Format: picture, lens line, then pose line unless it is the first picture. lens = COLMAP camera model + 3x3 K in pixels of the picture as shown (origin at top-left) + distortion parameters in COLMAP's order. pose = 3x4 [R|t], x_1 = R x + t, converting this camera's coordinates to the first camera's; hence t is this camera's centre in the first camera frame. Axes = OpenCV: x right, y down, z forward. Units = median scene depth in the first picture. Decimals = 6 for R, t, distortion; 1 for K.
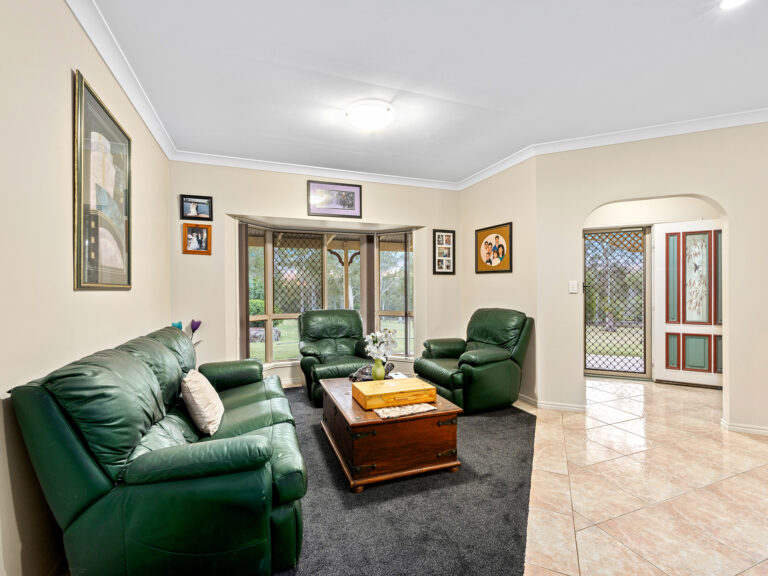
lens RADIAL K [[346.1, 0, 379.6], [0, 346.1, 289.5], [0, 0, 1]] dist [-0.002812, -0.000282]
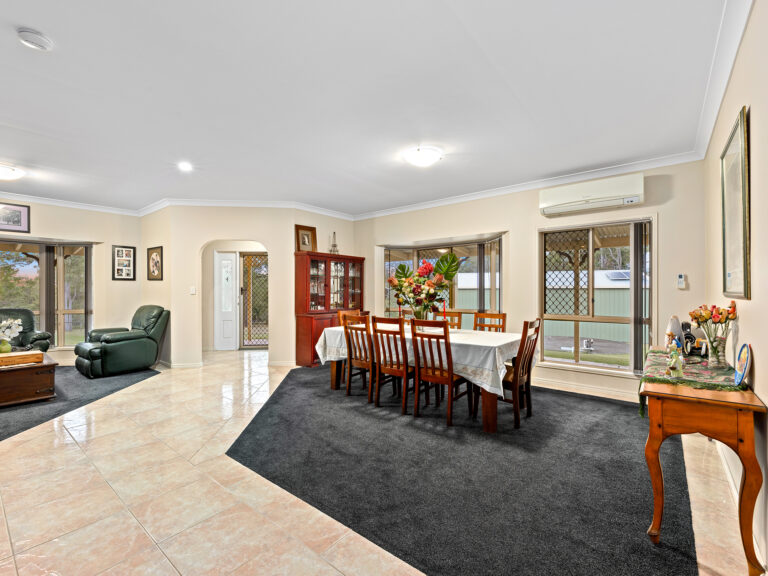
lens RADIAL K [[346.1, 0, 383.6], [0, 346.1, 287.9], [0, 0, 1]] dist [-0.002812, -0.000282]
pose [[0.859511, 0.007966, 0.511055, 0.373945], [-0.001594, 0.999915, -0.012904, 0.000457], [-0.511114, 0.010277, 0.859451, -0.632906]]
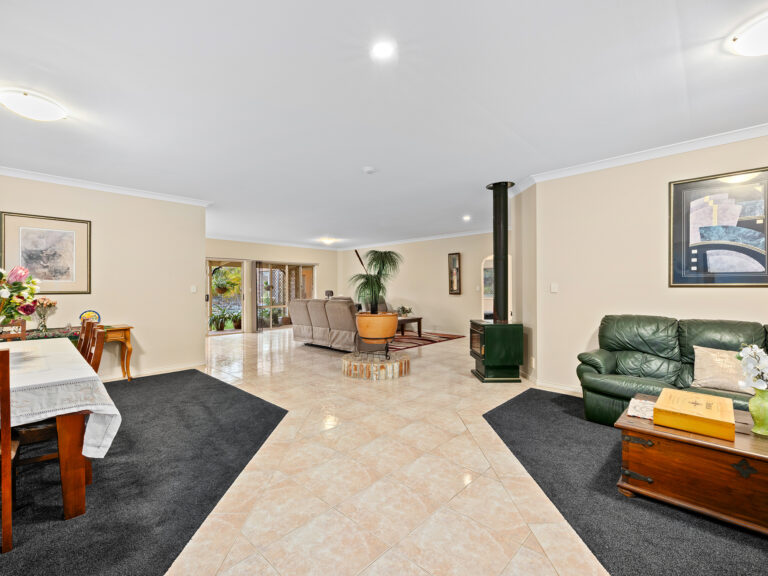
lens RADIAL K [[346.1, 0, 382.4], [0, 346.1, 287.5], [0, 0, 1]] dist [-0.002812, -0.000282]
pose [[-0.895349, 0.013454, -0.445163, 0.593890], [0.011963, 0.999909, 0.006159, -0.008455], [0.445206, 0.000189, -0.895428, 0.778293]]
